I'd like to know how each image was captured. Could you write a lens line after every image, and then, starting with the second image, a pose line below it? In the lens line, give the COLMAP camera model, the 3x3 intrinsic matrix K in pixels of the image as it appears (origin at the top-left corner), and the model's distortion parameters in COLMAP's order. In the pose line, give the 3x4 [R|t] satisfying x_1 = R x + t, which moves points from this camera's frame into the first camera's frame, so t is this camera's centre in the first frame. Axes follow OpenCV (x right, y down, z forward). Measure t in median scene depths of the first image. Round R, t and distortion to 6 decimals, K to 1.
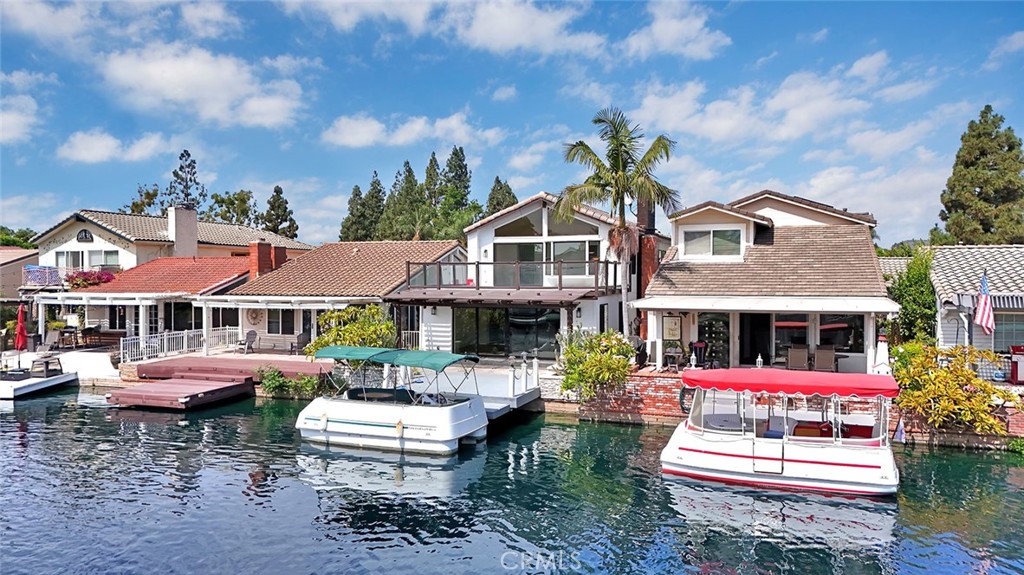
lens RADIAL K [[739.1, 0, 512.0], [0, 739.1, 287.5], [0, 0, 1]] dist [0.066419, -0.062875]
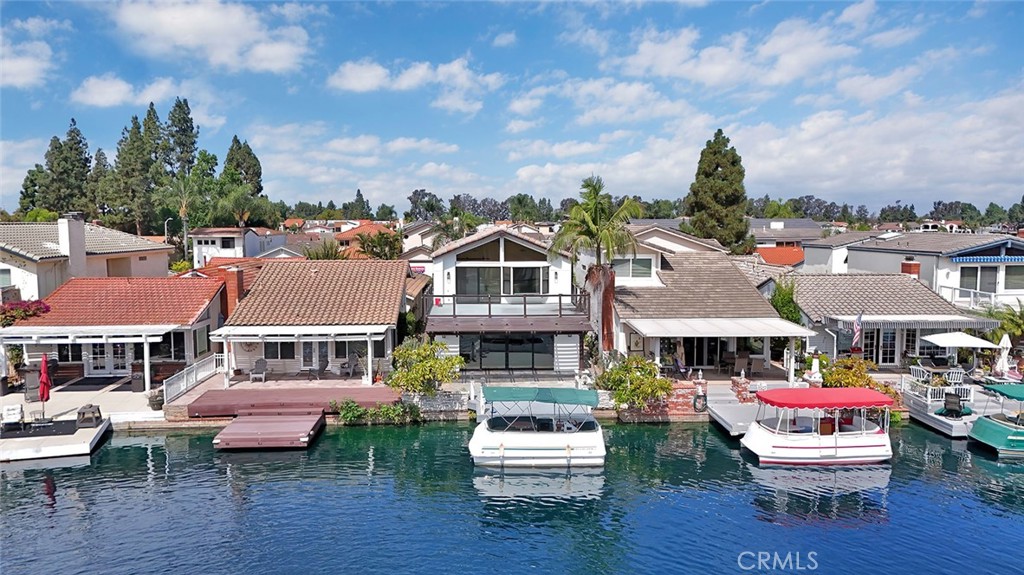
lens RADIAL K [[739.1, 0, 512.0], [0, 739.1, 287.5], [0, 0, 1]] dist [0.066419, -0.062875]
pose [[0.915749, -0.032687, 0.400419, -0.499157], [0.004988, 0.997533, 0.070023, -0.131774], [-0.401719, -0.062126, 0.913653, -0.124439]]
